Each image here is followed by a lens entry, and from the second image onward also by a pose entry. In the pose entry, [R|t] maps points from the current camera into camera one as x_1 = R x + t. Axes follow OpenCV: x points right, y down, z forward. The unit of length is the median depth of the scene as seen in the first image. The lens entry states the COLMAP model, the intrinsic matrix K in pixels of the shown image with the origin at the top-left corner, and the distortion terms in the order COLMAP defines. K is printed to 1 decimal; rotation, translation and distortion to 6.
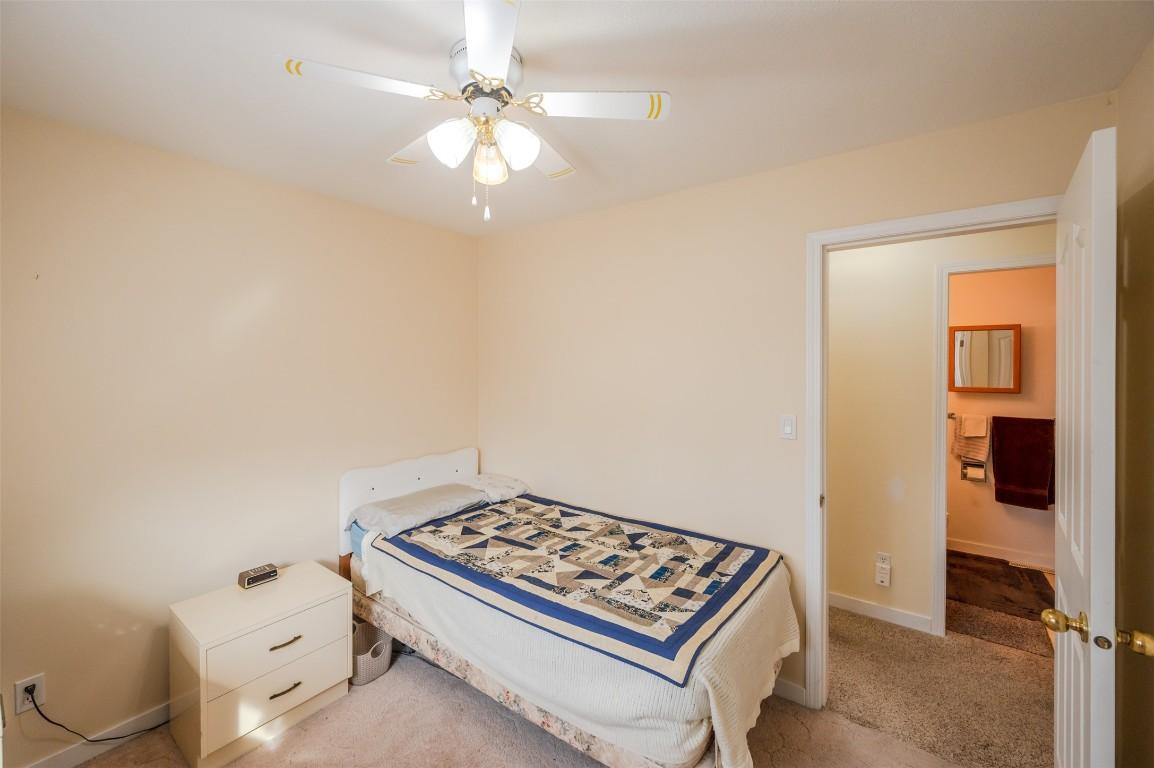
lens RADIAL K [[458.9, 0, 572.4], [0, 458.9, 372.7], [0, 0, 1]] dist [-0.000157, -0.000217]
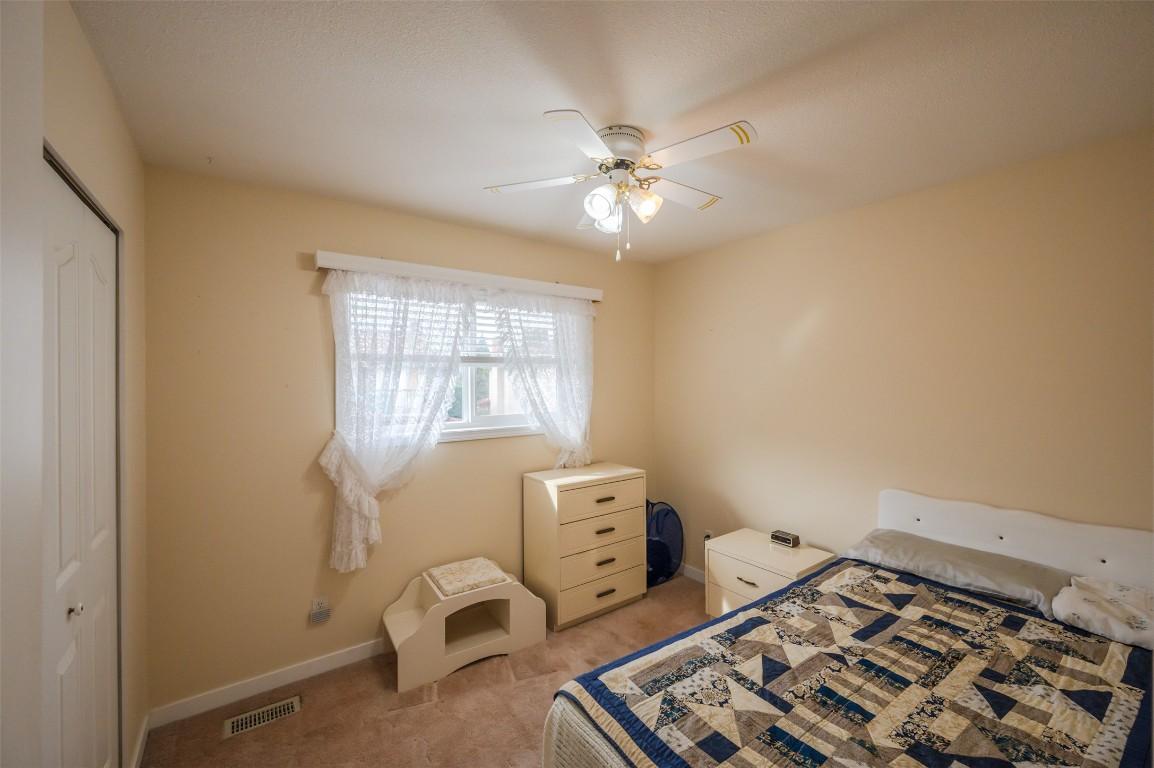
lens RADIAL K [[458.9, 0, 572.4], [0, 458.9, 372.7], [0, 0, 1]] dist [-0.000157, -0.000217]
pose [[-0.290711, -0.009647, -0.956762, 0.701543], [-0.022169, 0.999749, -0.003344, 0.000539], [0.956554, 0.020238, -0.290851, 0.789207]]
